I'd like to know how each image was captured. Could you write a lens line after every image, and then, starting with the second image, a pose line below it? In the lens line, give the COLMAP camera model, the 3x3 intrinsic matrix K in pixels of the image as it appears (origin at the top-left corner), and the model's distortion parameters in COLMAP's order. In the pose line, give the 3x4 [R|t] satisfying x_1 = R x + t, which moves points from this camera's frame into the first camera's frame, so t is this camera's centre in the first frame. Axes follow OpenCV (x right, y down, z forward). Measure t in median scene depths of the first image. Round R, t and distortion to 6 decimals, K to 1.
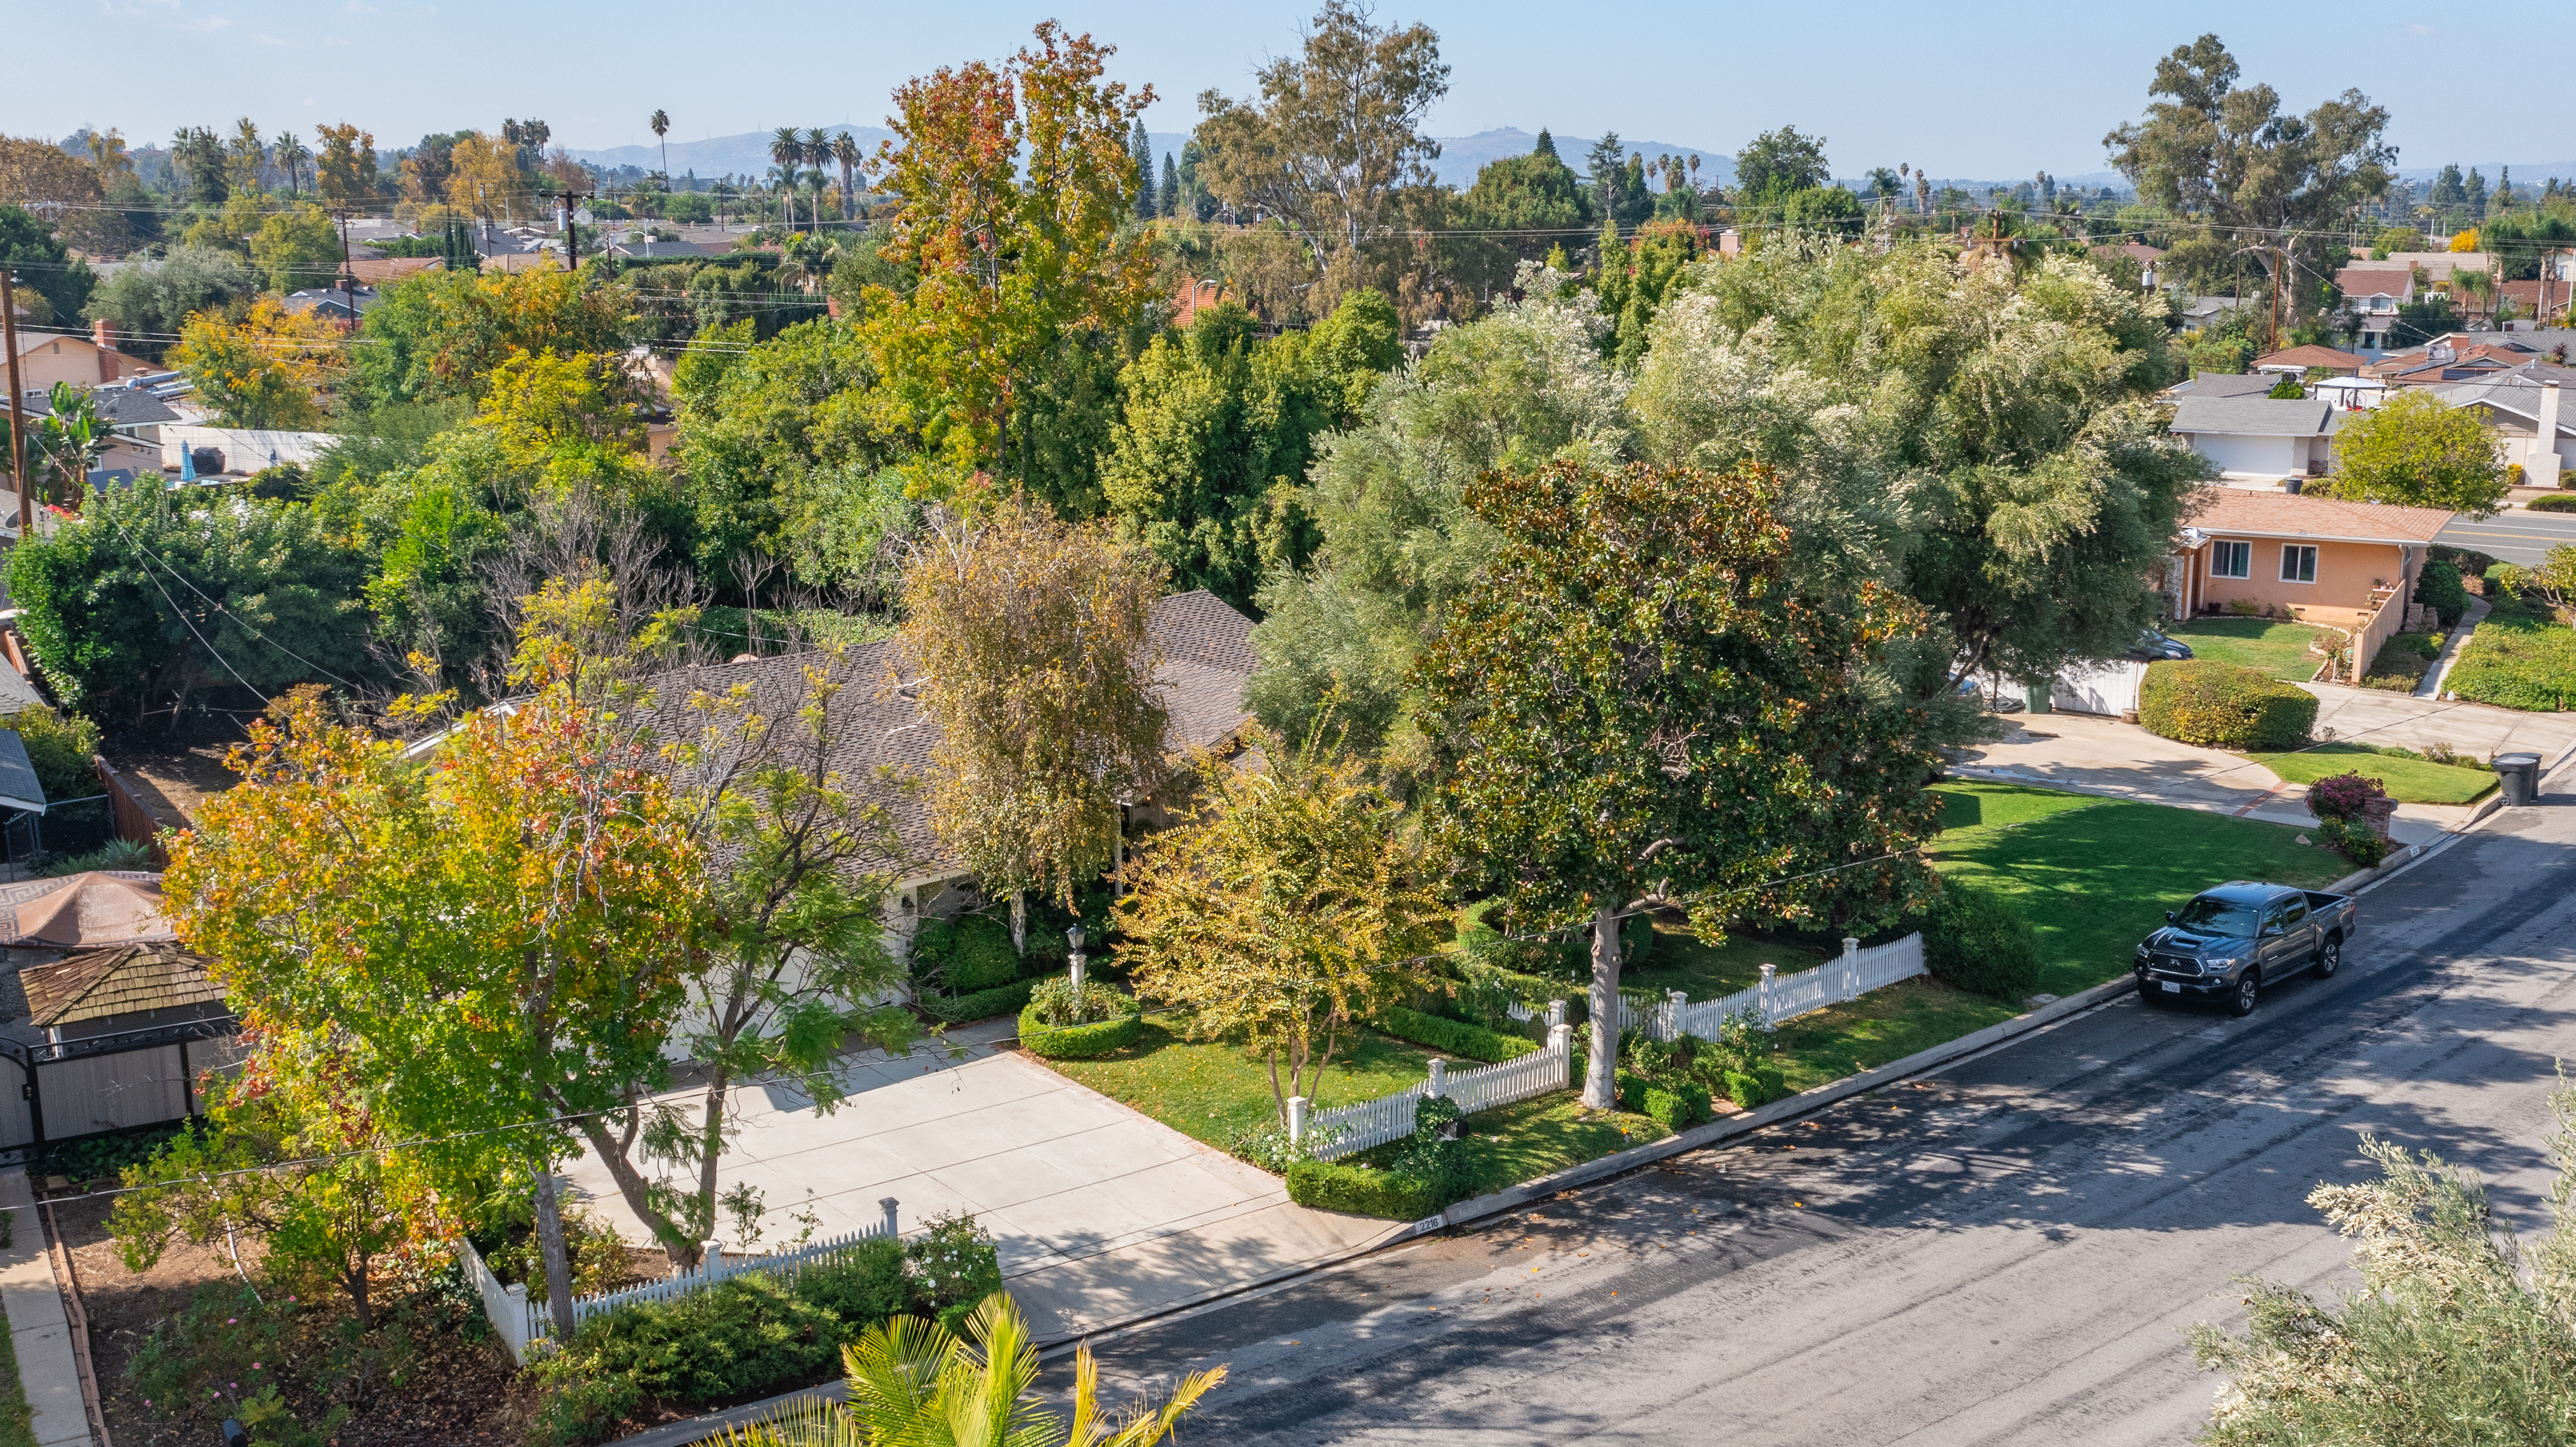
lens RADIAL K [[1988.7, 0, 1391.2], [0, 1988.7, 721.0], [0, 0, 1]] dist [-0.006235, -0.003021]
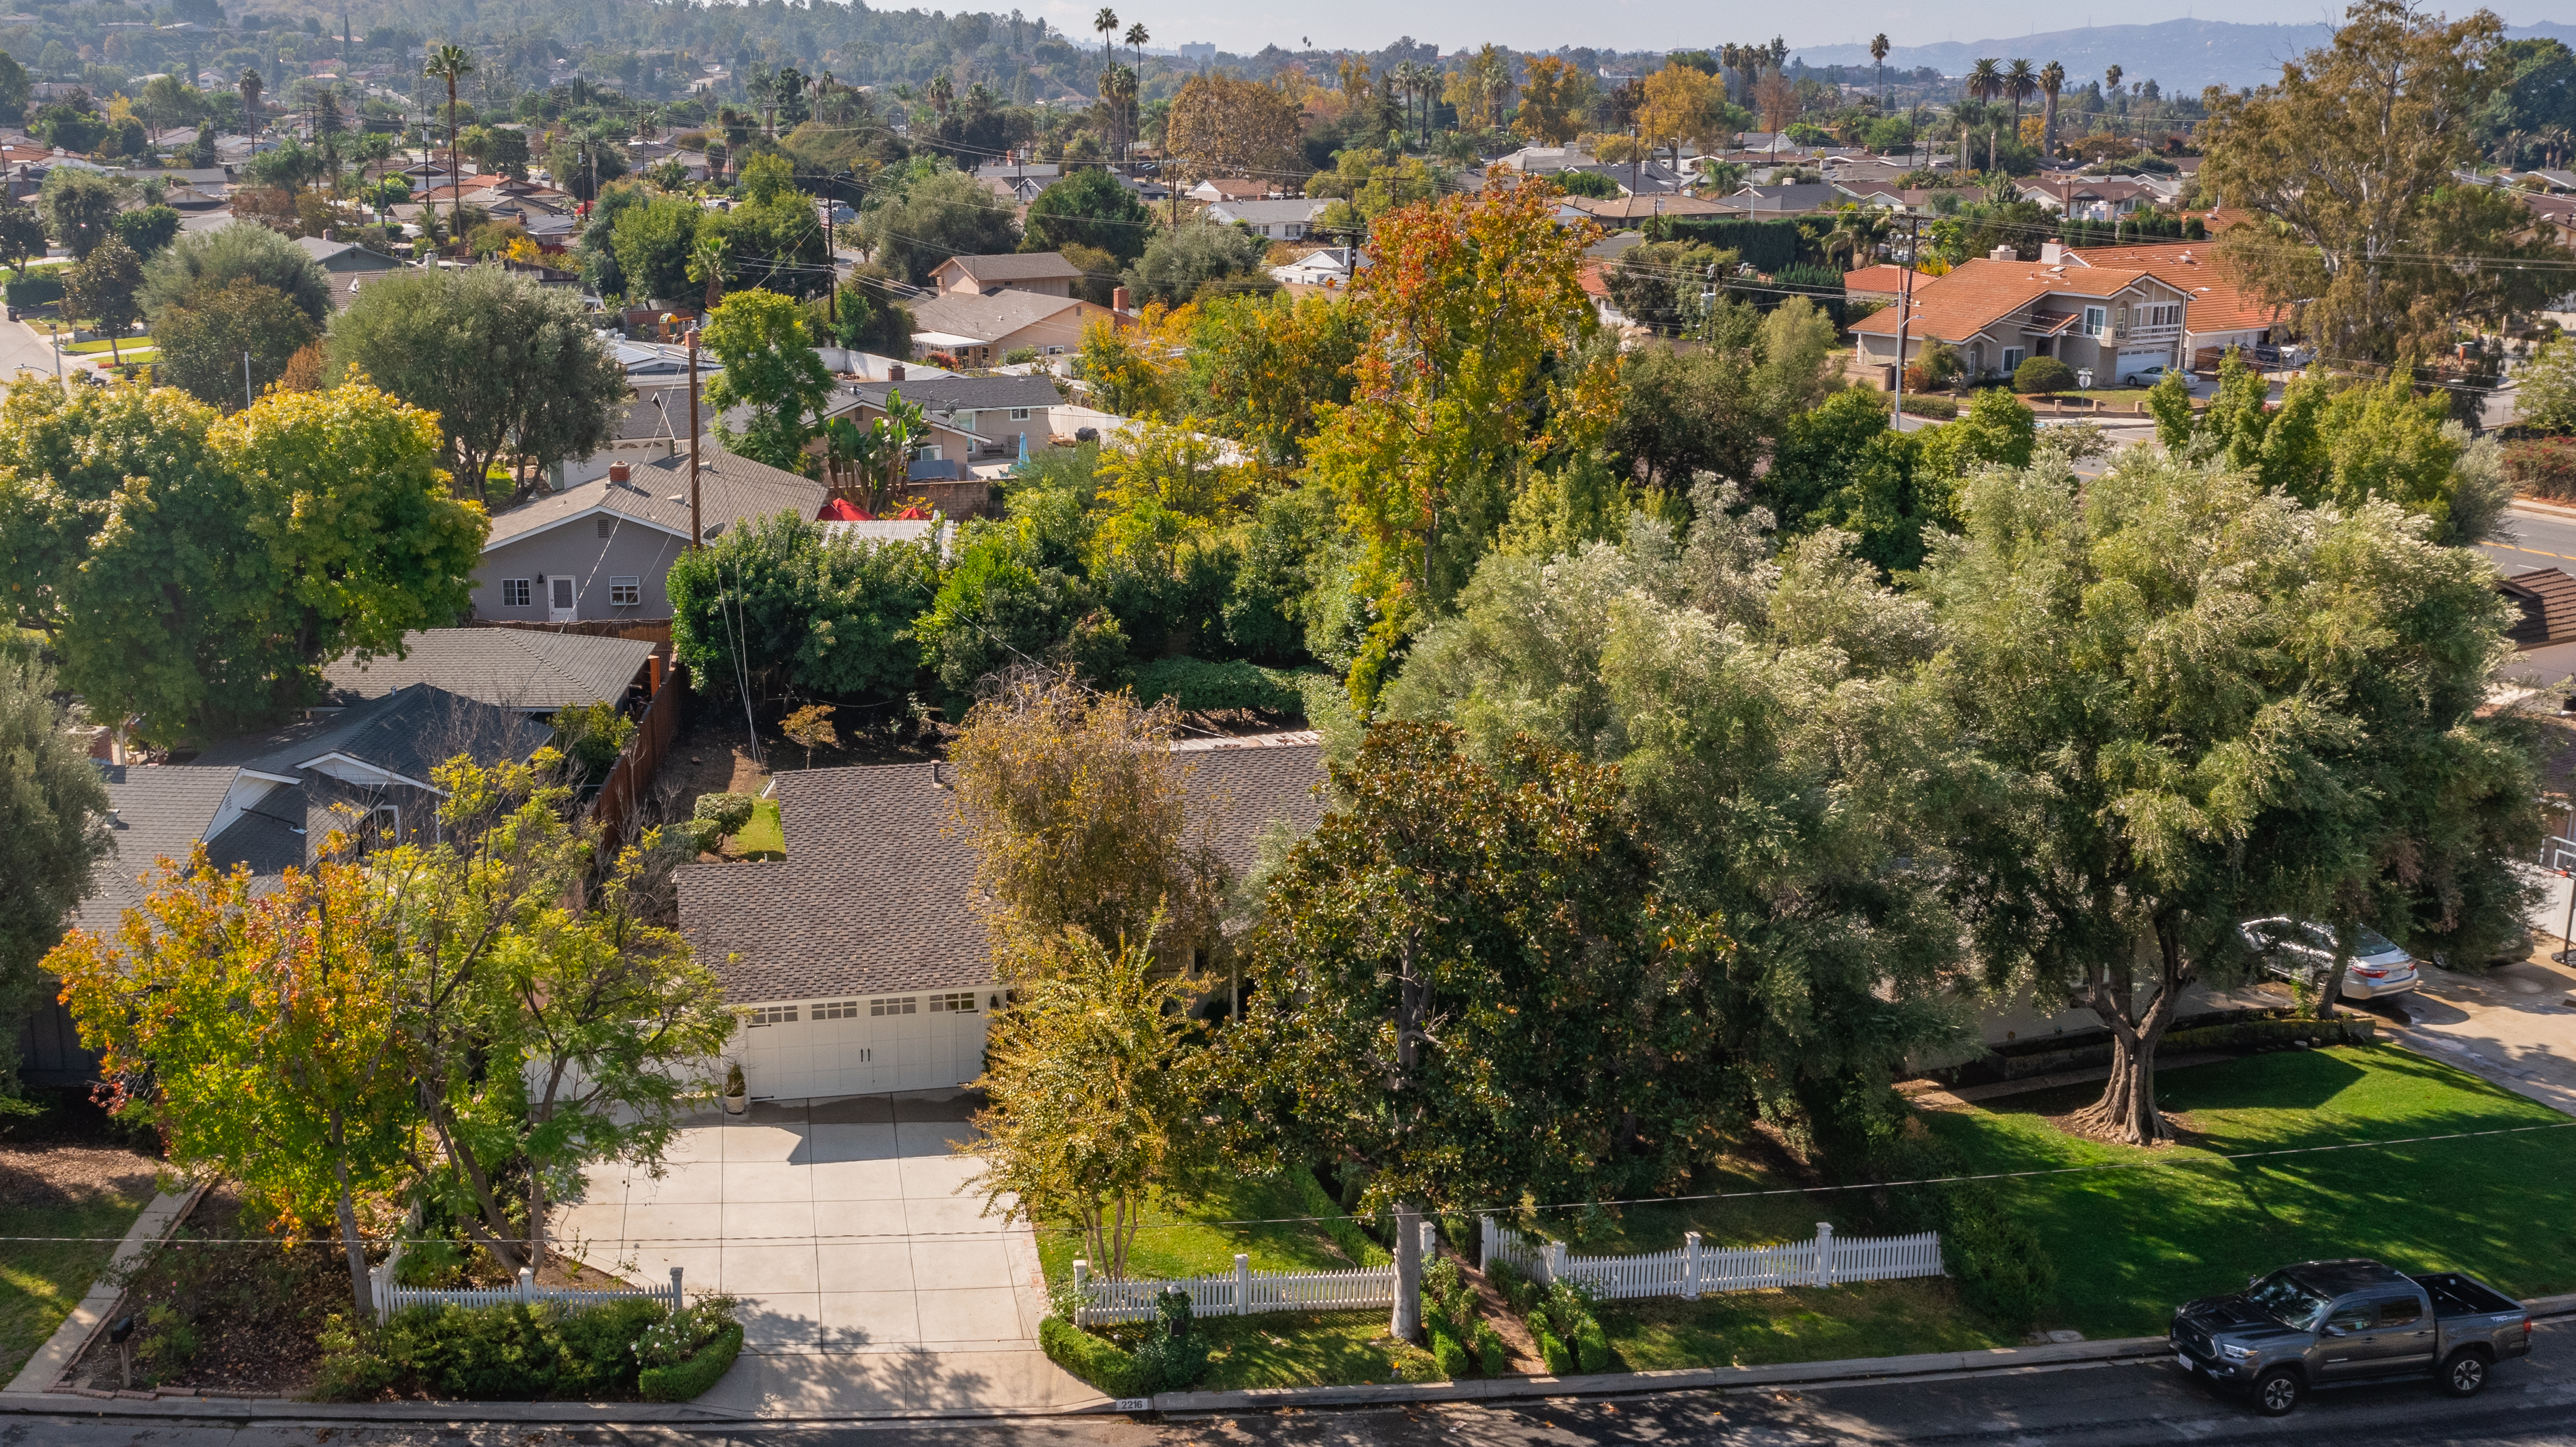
lens RADIAL K [[2108.6, 0, 1602.5], [0, 2108.6, 719.1], [0, 0, 1]] dist [-0.009669, 0.001067]
pose [[0.899564, 0.142802, -0.412786, 0.615658], [-0.137903, 0.989563, 0.041812, -0.189357], [0.414448, 0.019312, 0.909868, 0.028480]]
